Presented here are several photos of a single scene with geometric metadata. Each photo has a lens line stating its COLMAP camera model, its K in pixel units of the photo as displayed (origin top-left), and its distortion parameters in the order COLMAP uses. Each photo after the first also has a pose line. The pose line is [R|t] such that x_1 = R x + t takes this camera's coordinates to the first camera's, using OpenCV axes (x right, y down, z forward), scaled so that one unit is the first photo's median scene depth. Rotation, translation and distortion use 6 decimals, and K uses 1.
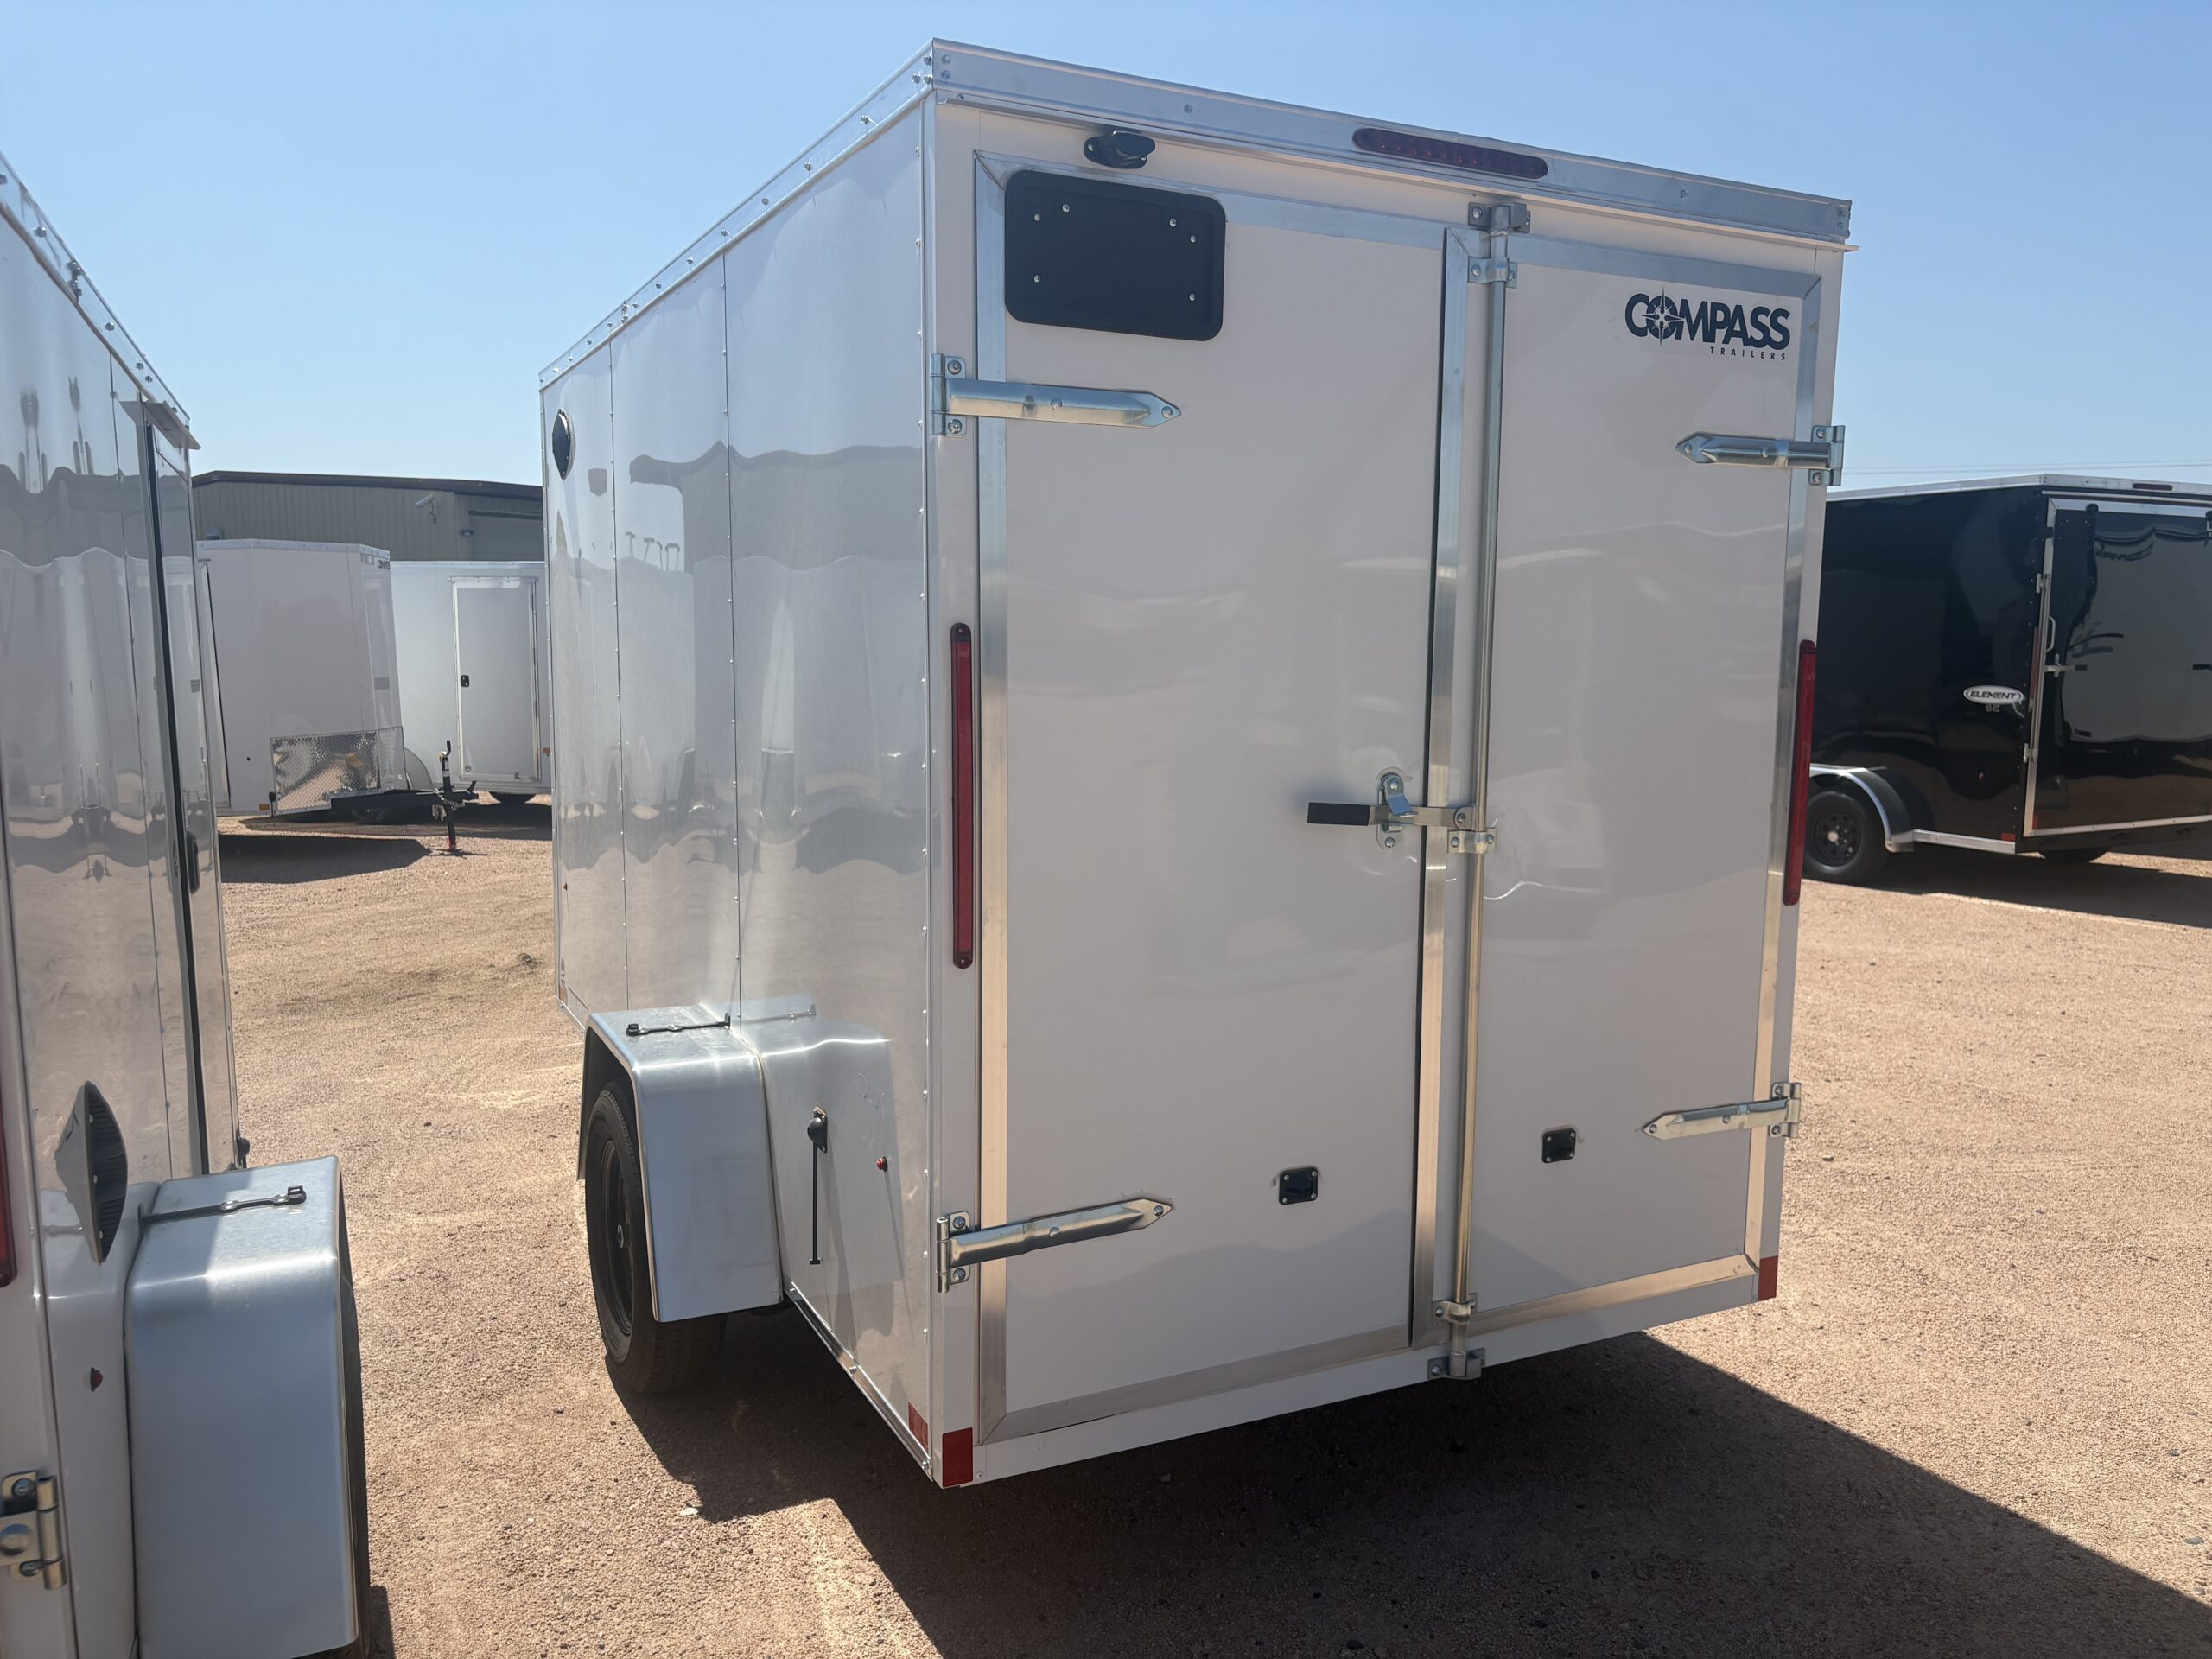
lens RADIAL K [[1682.2, 0, 1108.9], [0, 1682.2, 839.3], [0, 0, 1]] dist [0.045708, -0.022827]
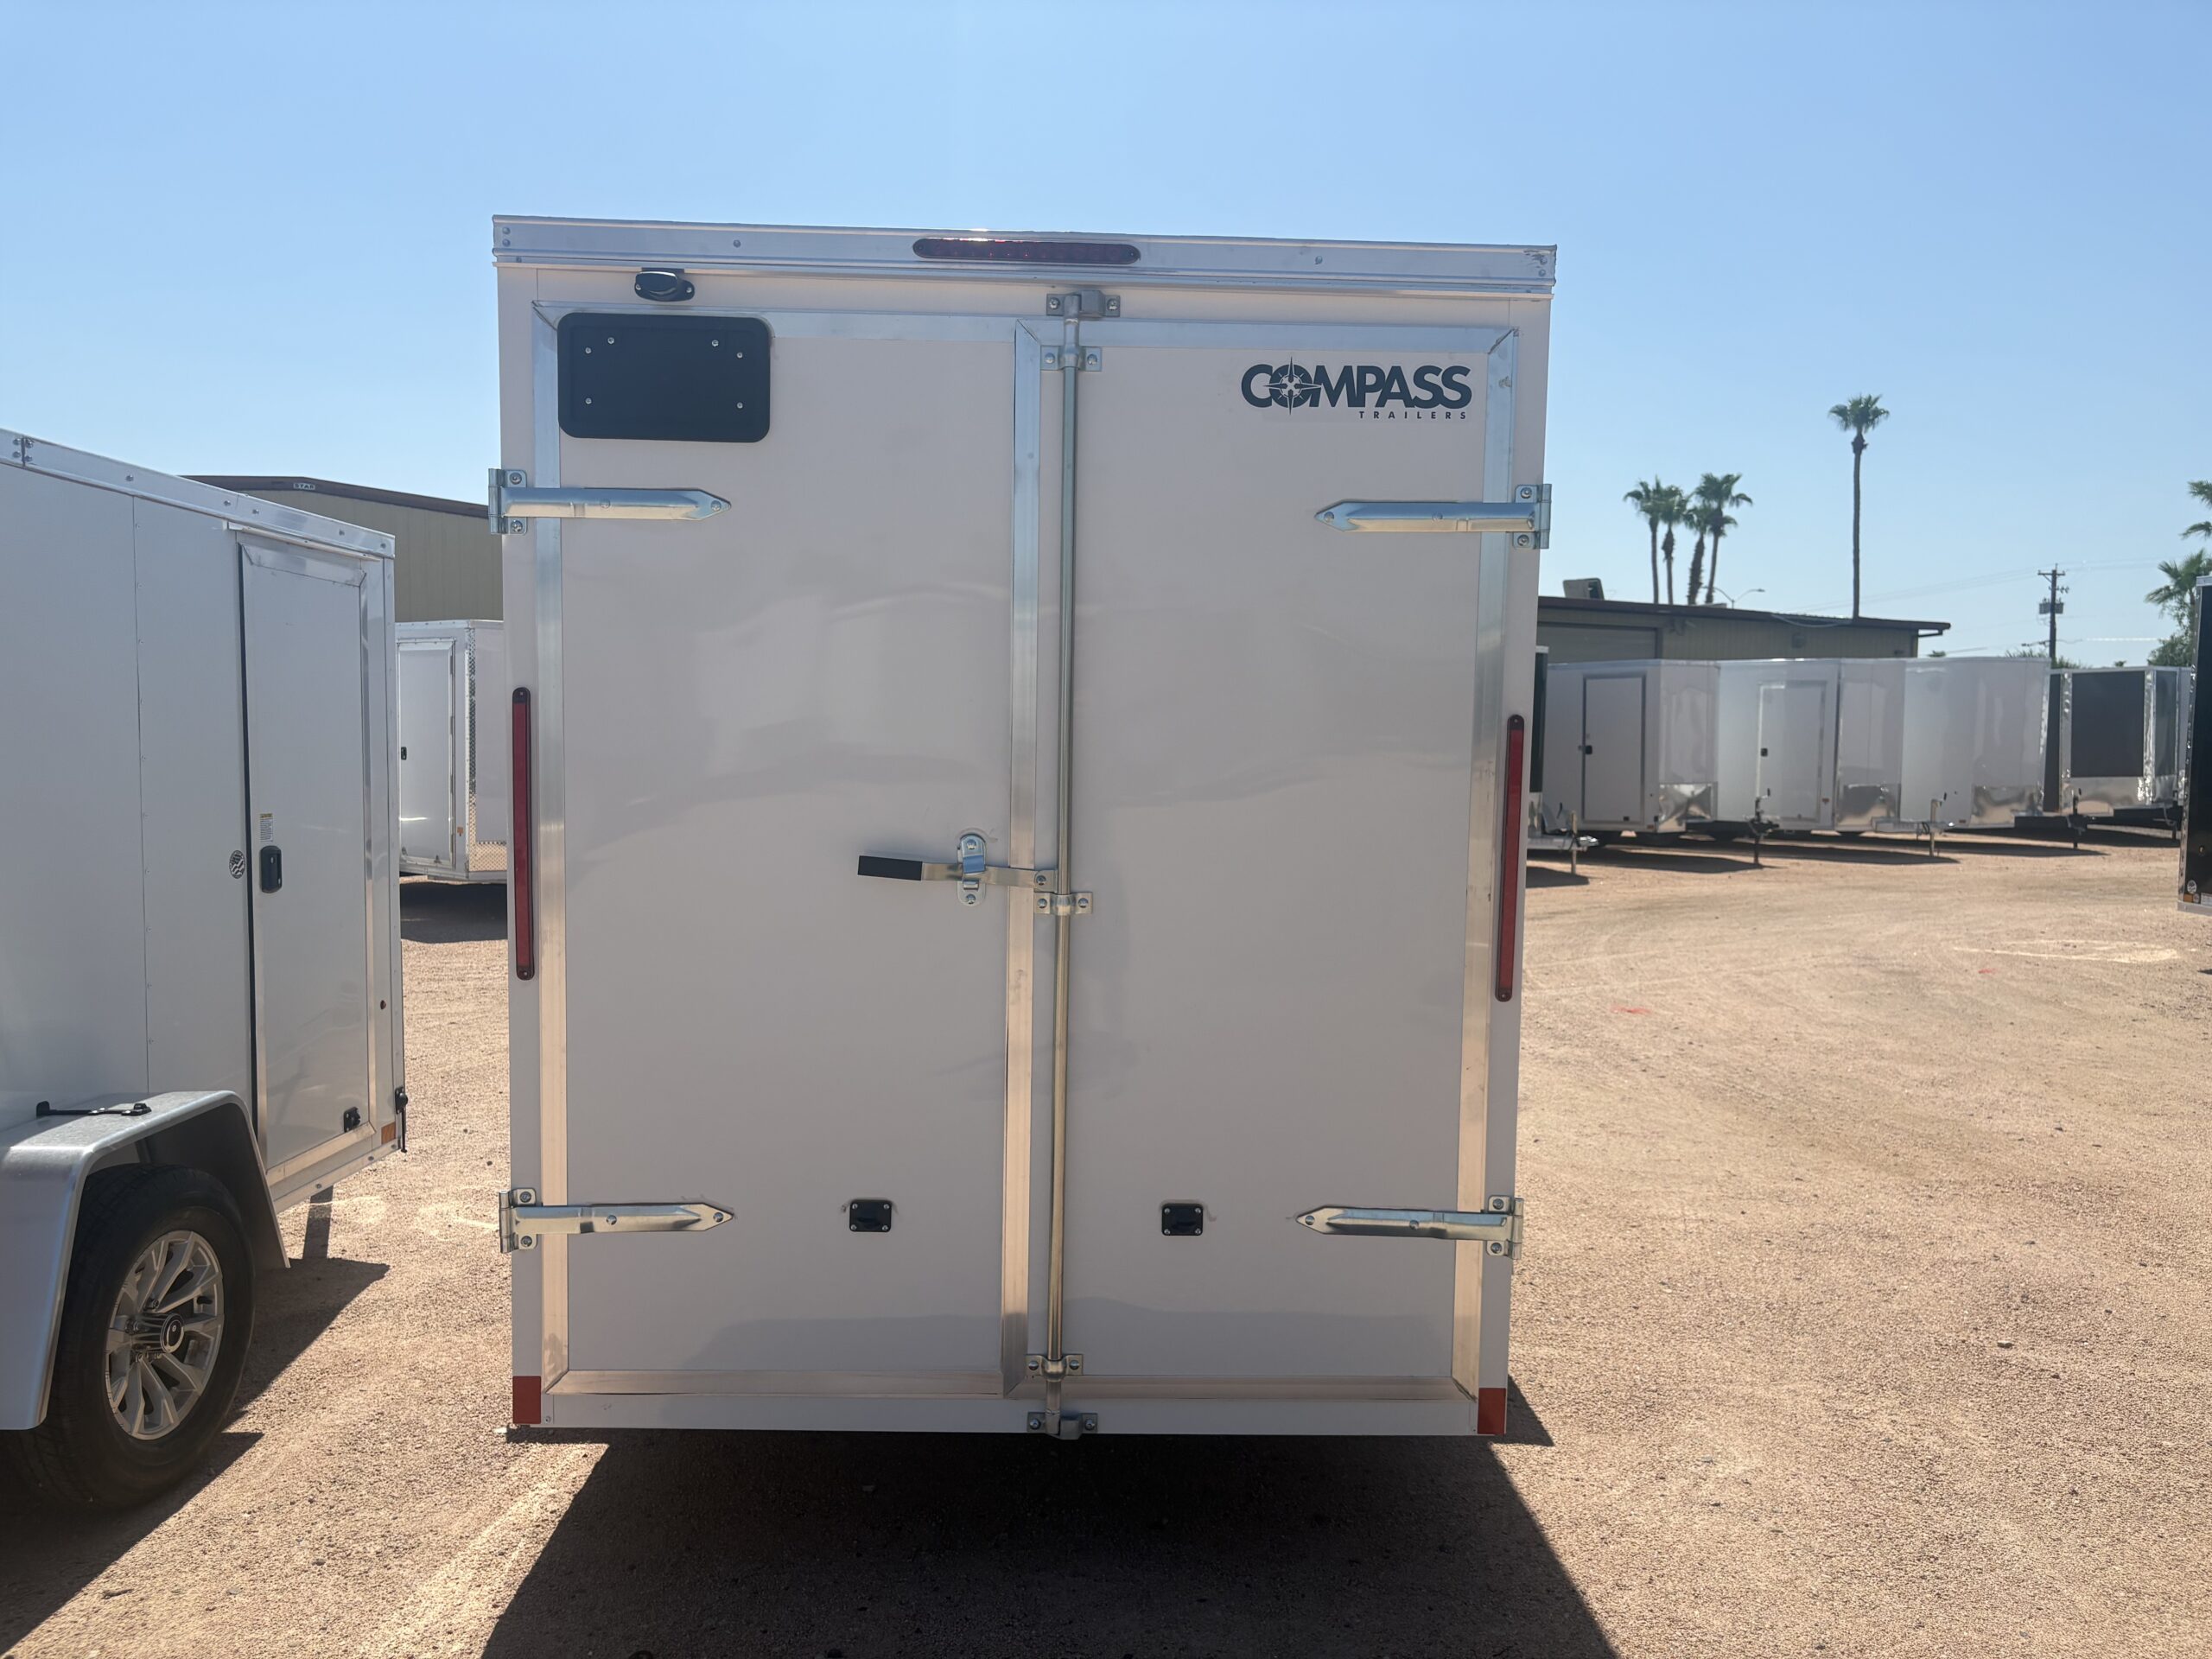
lens RADIAL K [[1682.2, 0, 1111.9], [0, 1682.2, 839.8], [0, 0, 1]] dist [0.045708, -0.022827]
pose [[0.901151, 0.038821, -0.431763, 0.665753], [-0.059964, 0.997571, -0.035459, -0.003064], [0.429338, 0.057844, 0.901290, 0.084334]]
